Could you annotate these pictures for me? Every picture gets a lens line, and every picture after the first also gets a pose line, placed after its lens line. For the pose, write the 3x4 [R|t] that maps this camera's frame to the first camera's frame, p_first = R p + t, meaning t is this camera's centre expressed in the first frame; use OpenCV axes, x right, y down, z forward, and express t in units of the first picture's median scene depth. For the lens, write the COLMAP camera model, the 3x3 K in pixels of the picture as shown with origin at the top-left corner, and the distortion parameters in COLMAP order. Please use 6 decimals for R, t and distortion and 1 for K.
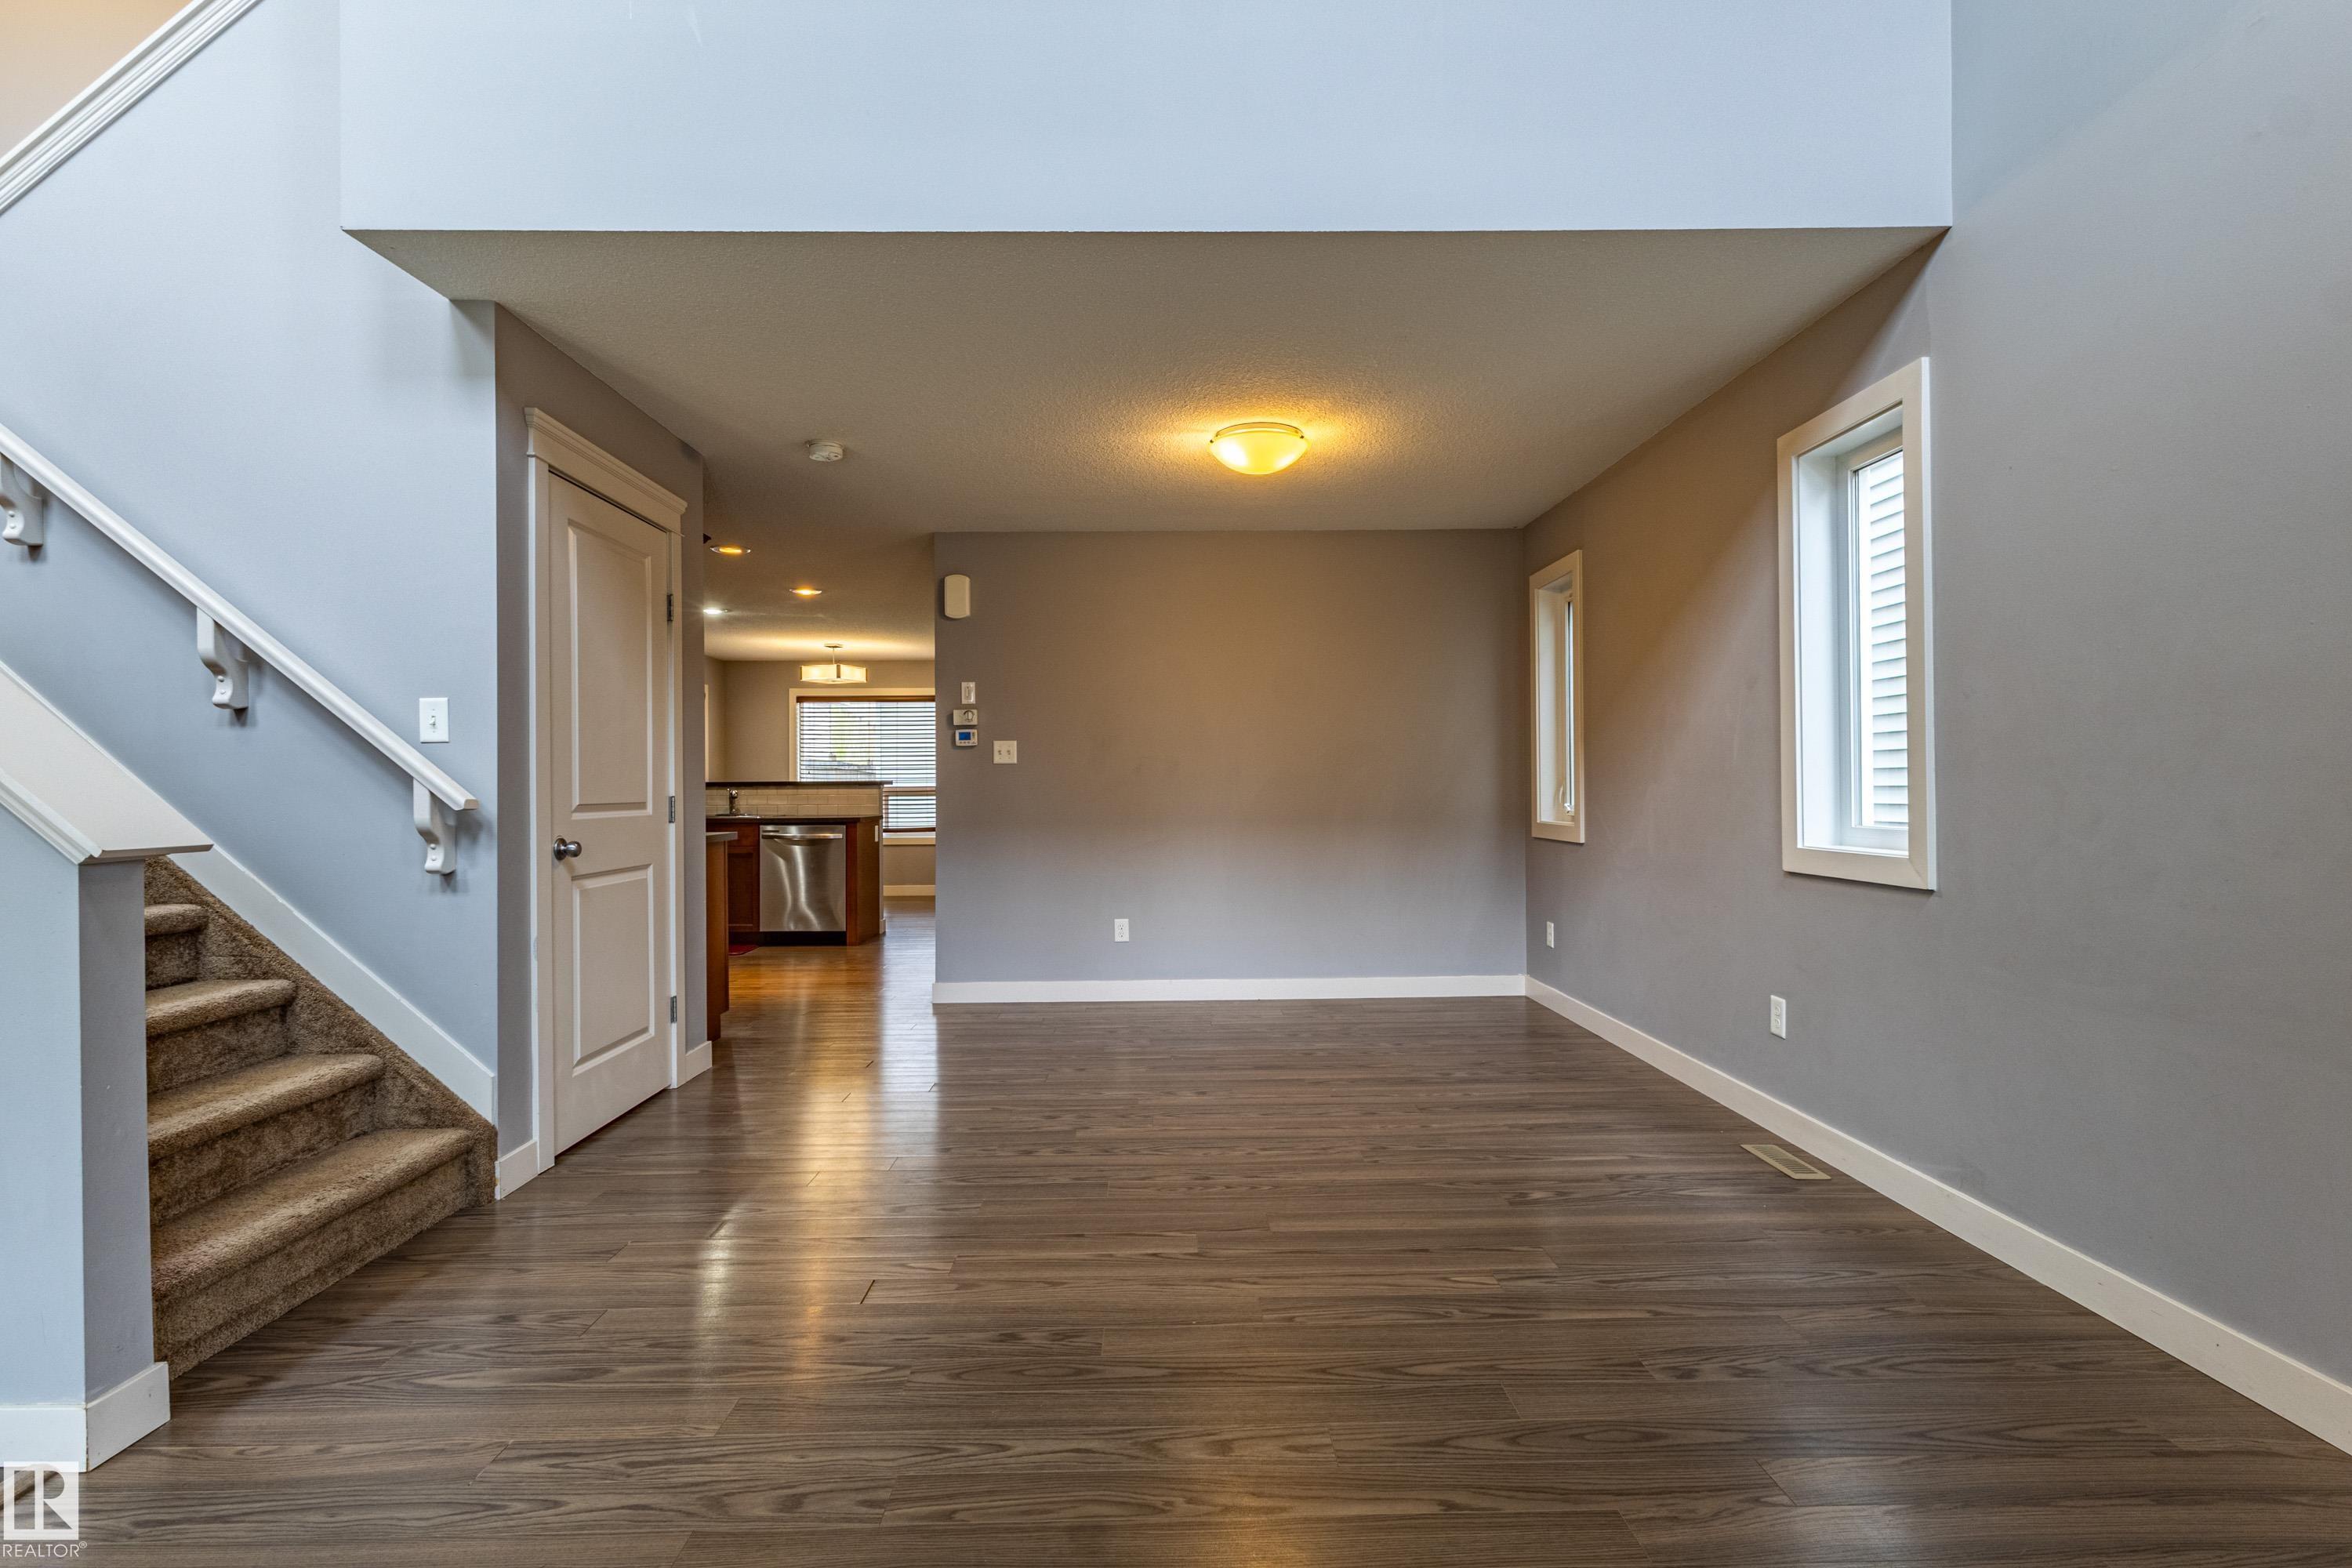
lens RADIAL K [[1078.8, 0, 1176.0], [0, 1078.8, 784.0], [0, 0, 1]] dist [0.003560, 0.000906]
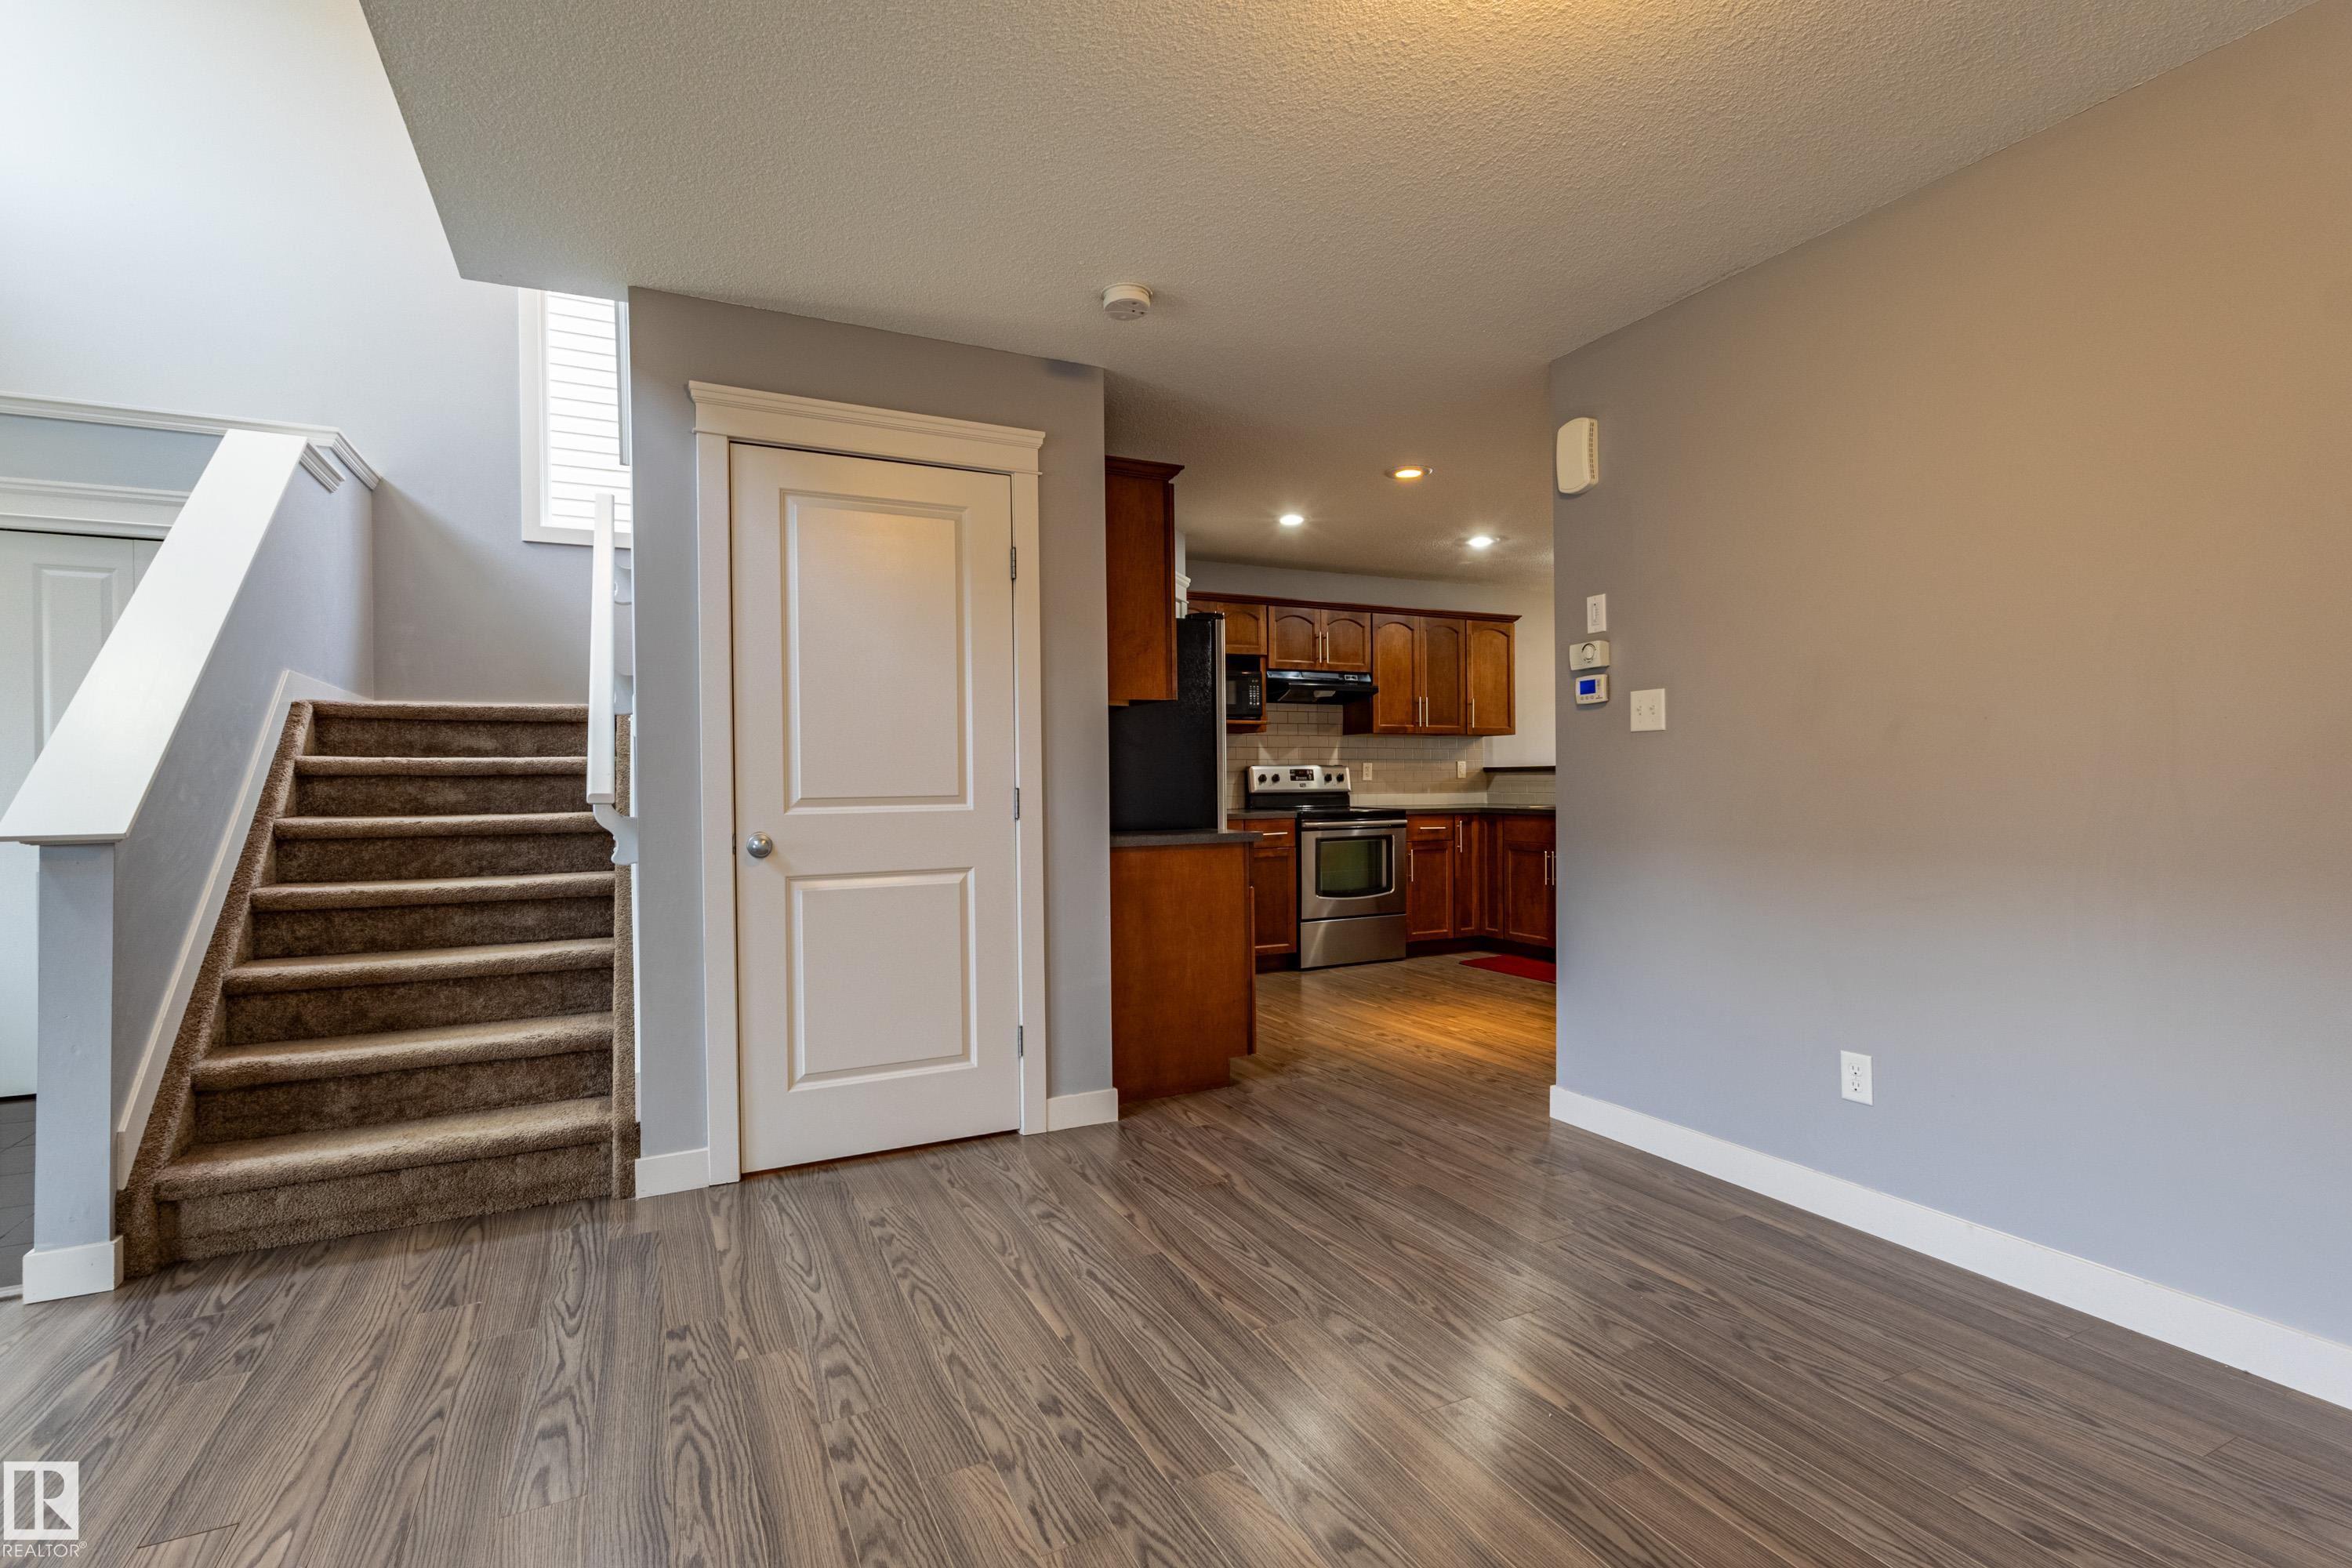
lens RADIAL K [[1078.8, 0, 1176.0], [0, 1078.8, 784.0], [0, 0, 1]] dist [0.003560, 0.000906]
pose [[0.426869, 0.004490, -0.904302, 0.424835], [0.010944, 0.999889, 0.010131, 0.001197], [0.904247, -0.014221, 0.426773, 0.924248]]
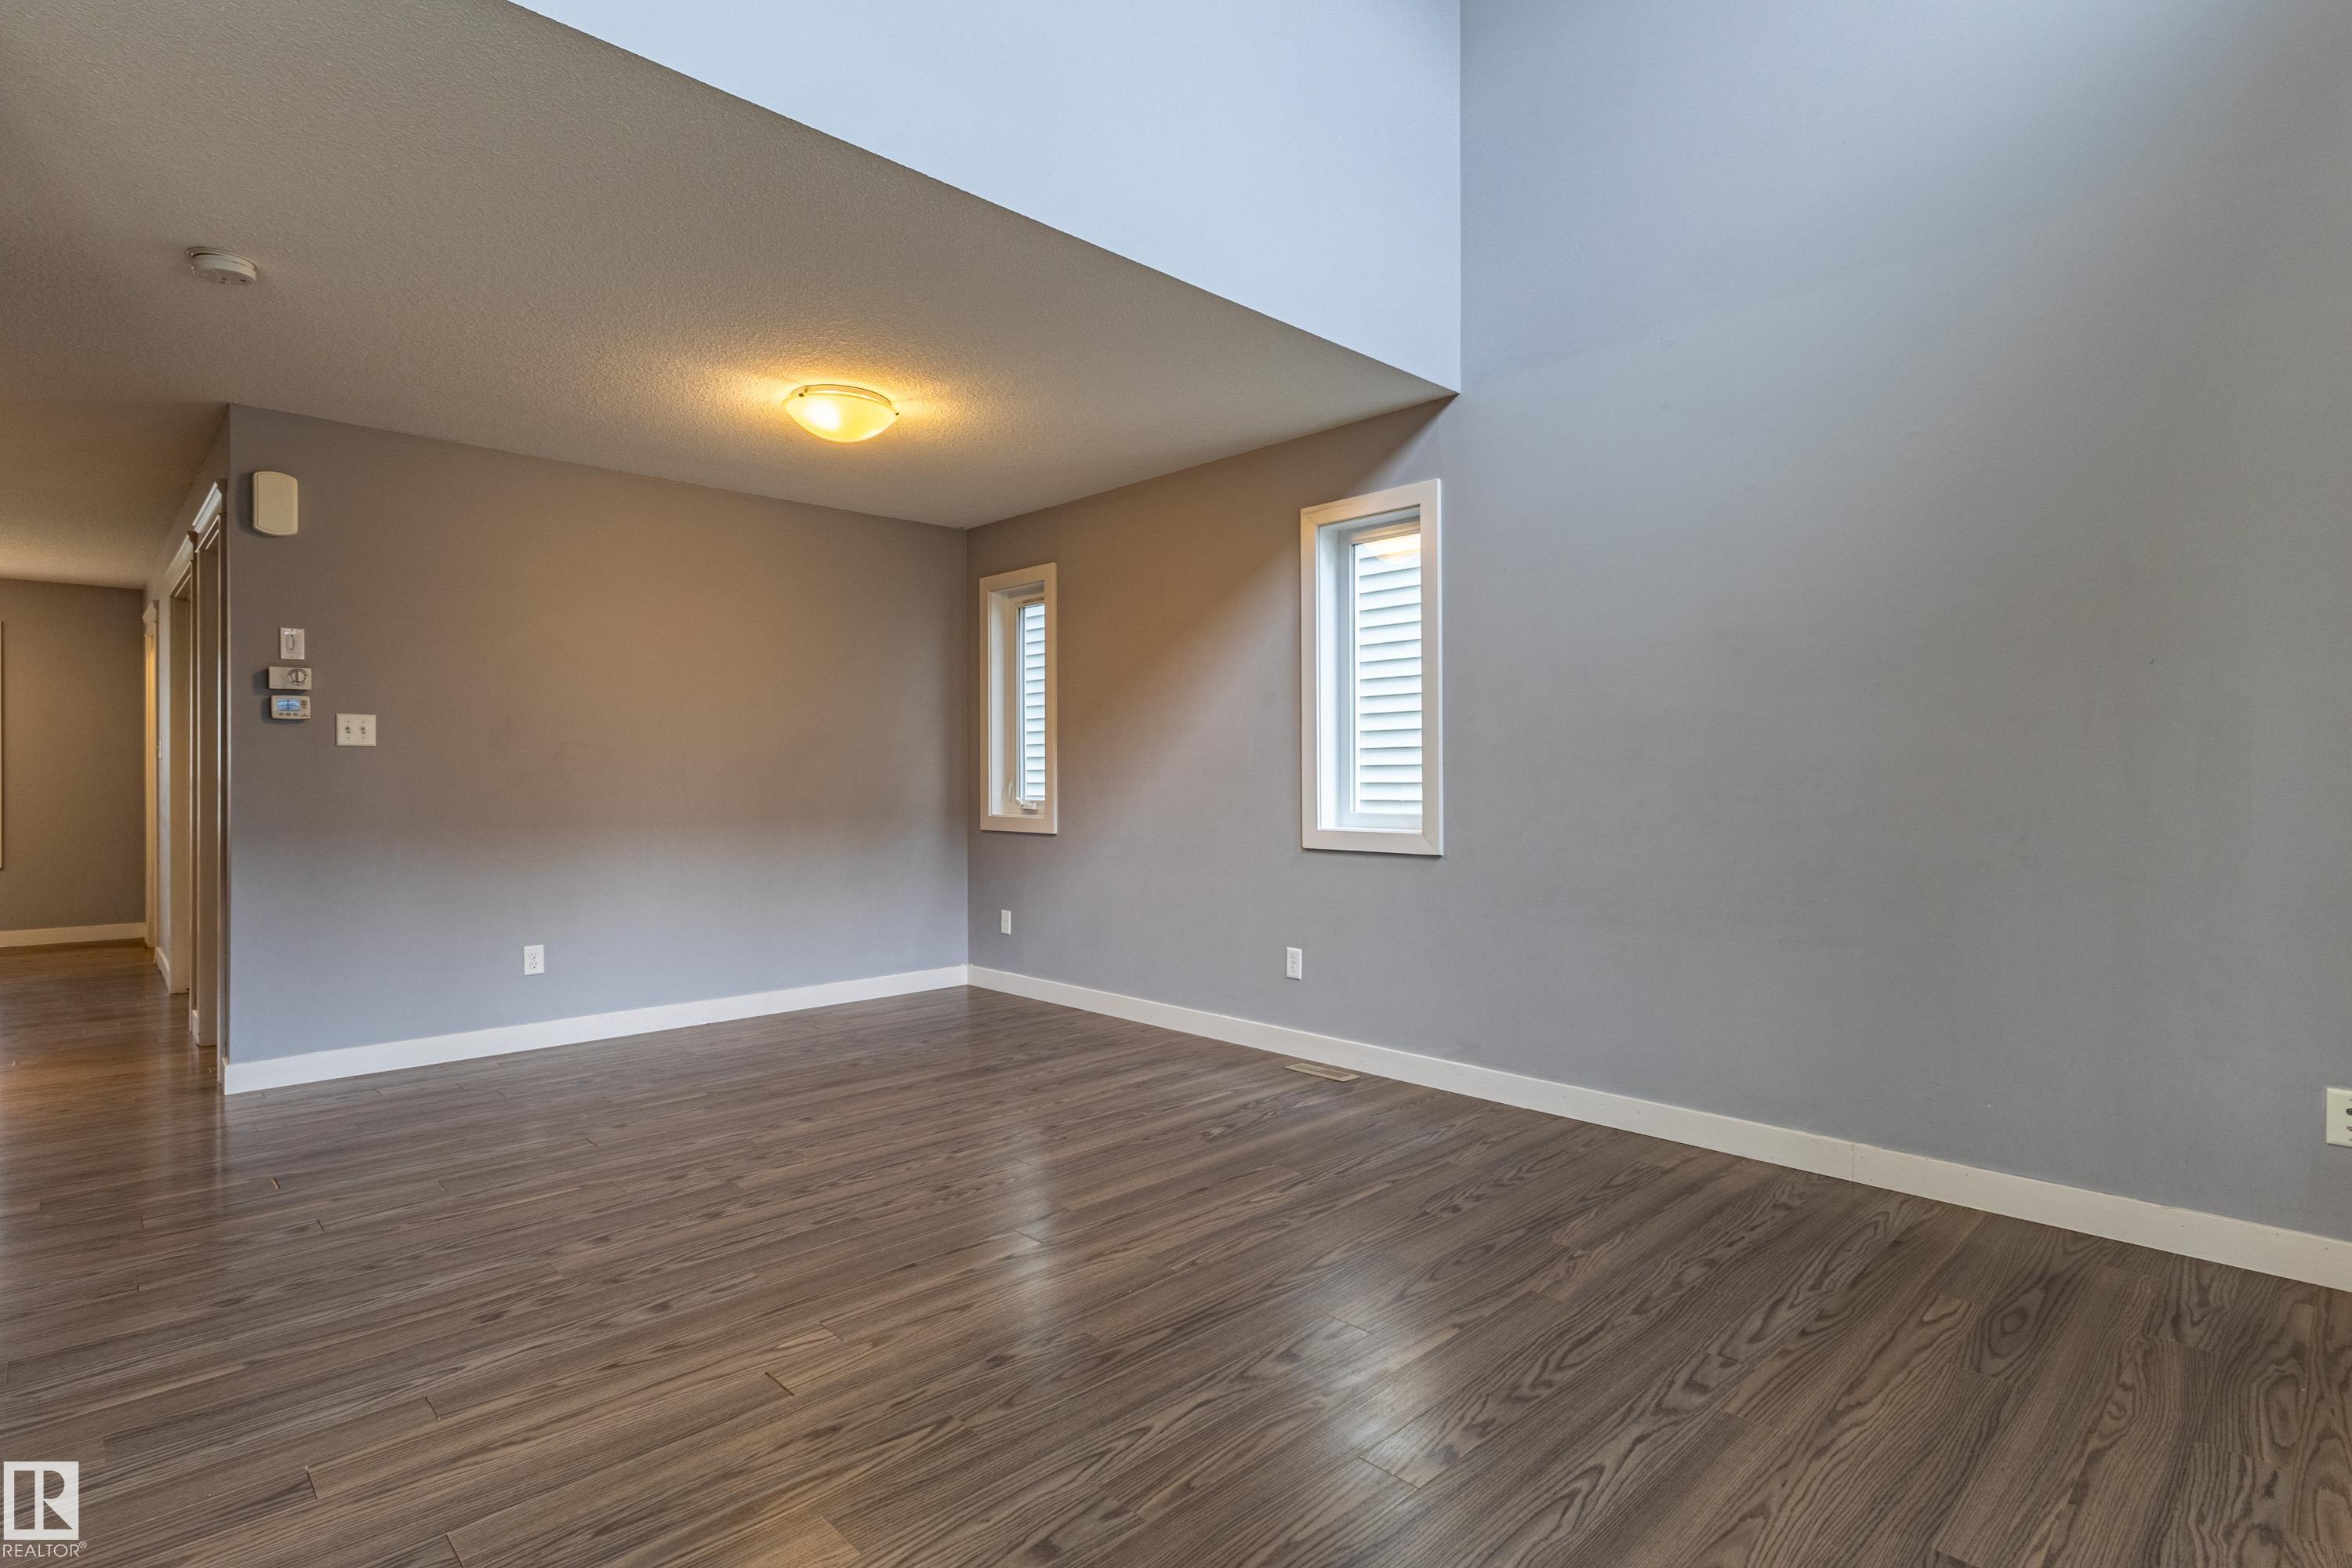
lens RADIAL K [[1151.9, 0, 1172.8], [0, 1151.9, 782.6], [0, 0, 1]] dist [-0.000037, 0.001099]
pose [[0.734571, 0.004637, 0.678516, -0.483328], [-0.006356, 0.999980, 0.000046, 0.003962], [-0.678502, -0.004346, 0.734586, 0.105170]]
